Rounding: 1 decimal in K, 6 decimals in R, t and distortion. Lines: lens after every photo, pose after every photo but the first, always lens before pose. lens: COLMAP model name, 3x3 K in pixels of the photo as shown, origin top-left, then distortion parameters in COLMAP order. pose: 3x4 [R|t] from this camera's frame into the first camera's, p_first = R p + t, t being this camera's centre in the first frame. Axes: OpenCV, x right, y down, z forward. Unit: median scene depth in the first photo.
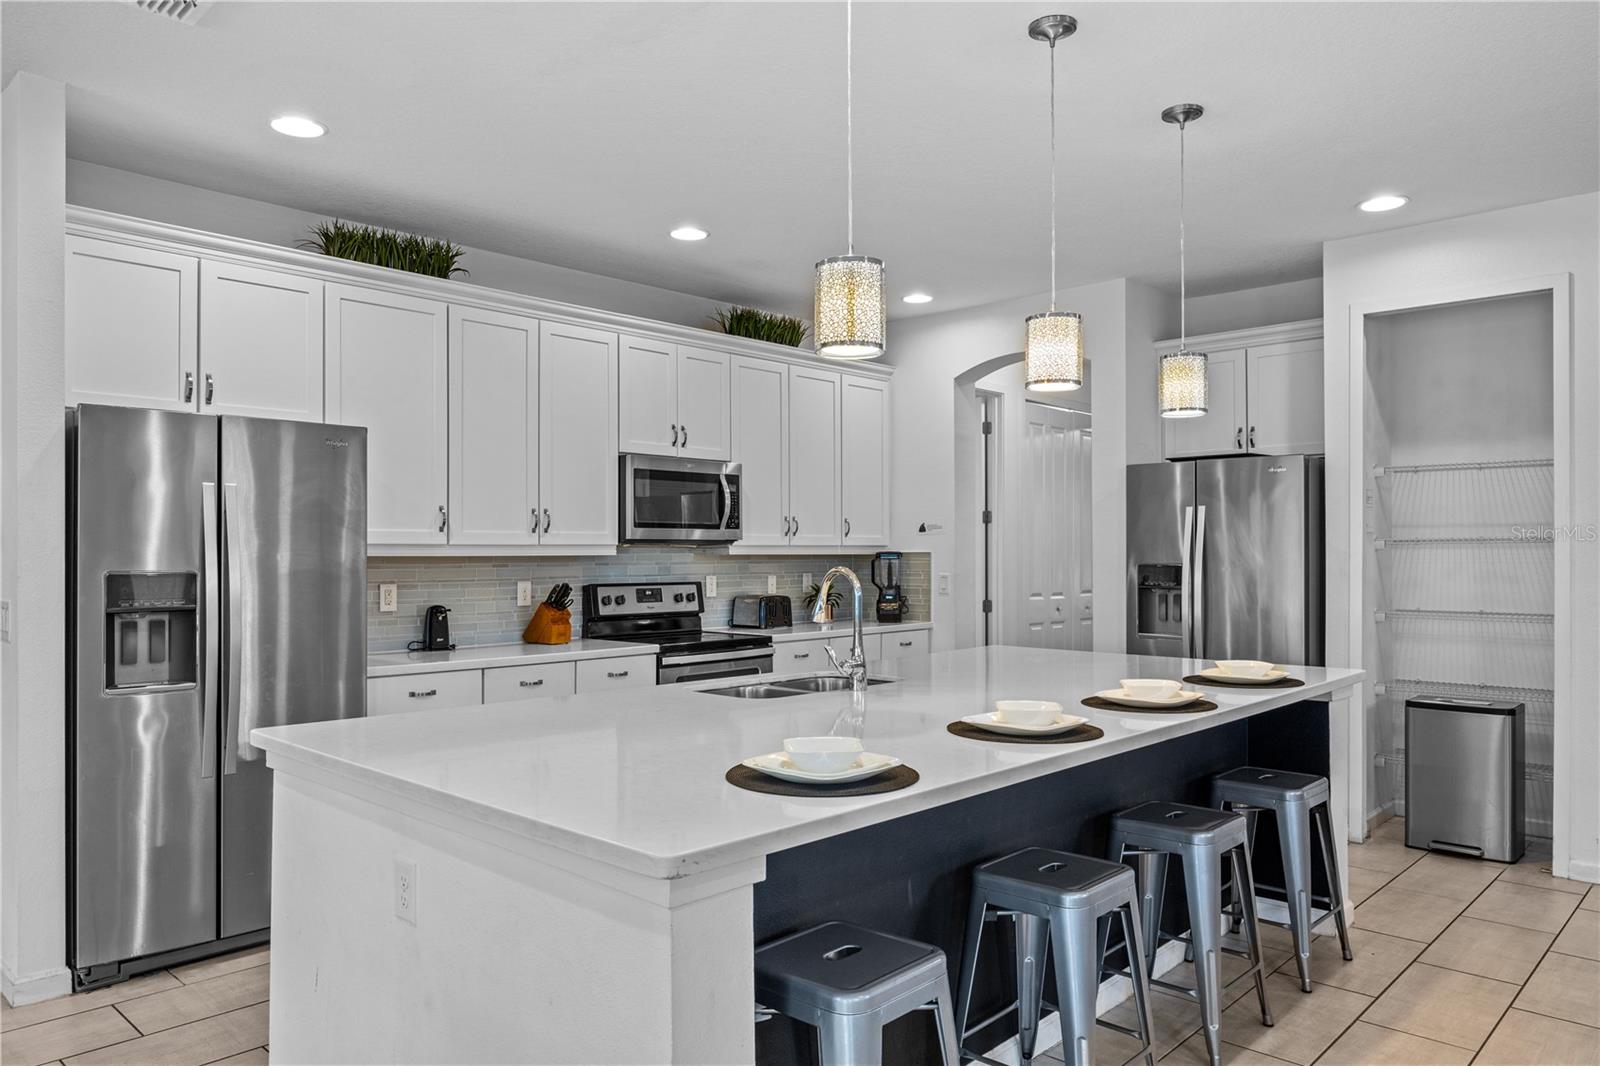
lens RADIAL K [[1100.5, 0, 798.9], [0, 1100.5, 531.7], [0, 0, 1]] dist [0.046264, 0.000208]
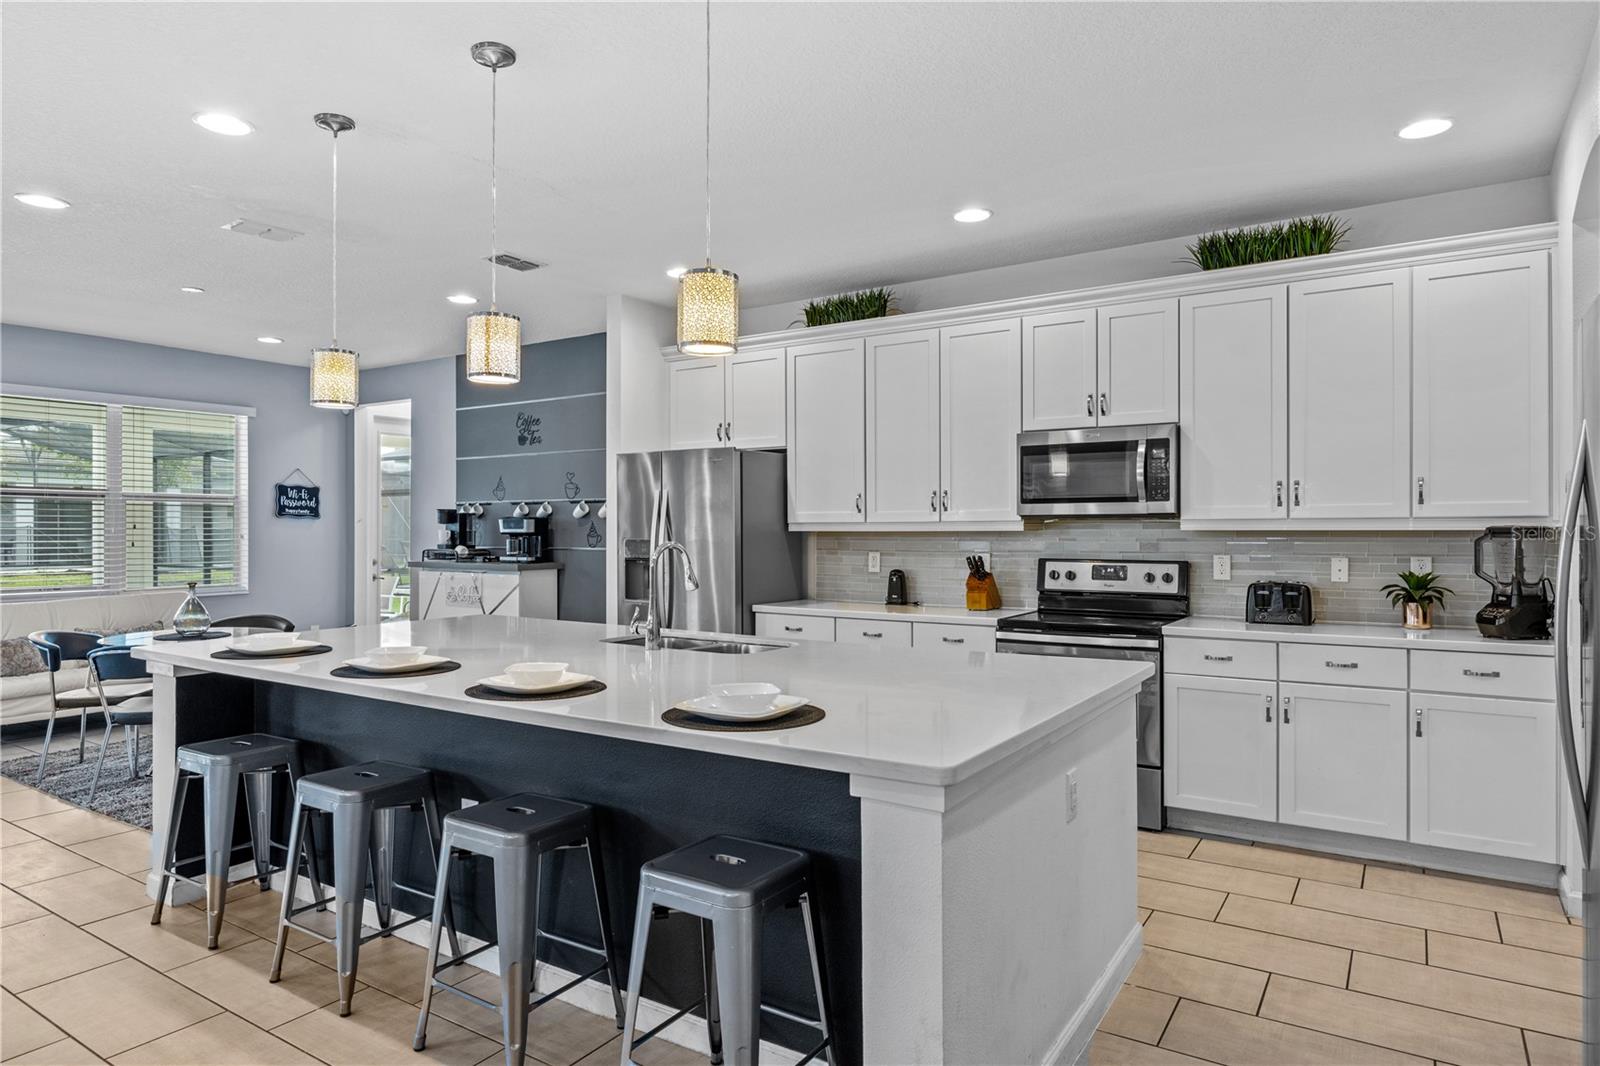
lens RADIAL K [[953.3, 0, 795.6], [0, 953.3, 530.4], [0, 0, 1]] dist [-0.007693, 0.001789]
pose [[0.186137, -0.004901, -0.982512, 0.652752], [0.015099, 0.999884, -0.002127, 0.019159], [0.982408, -0.014439, 0.186189, 0.598768]]
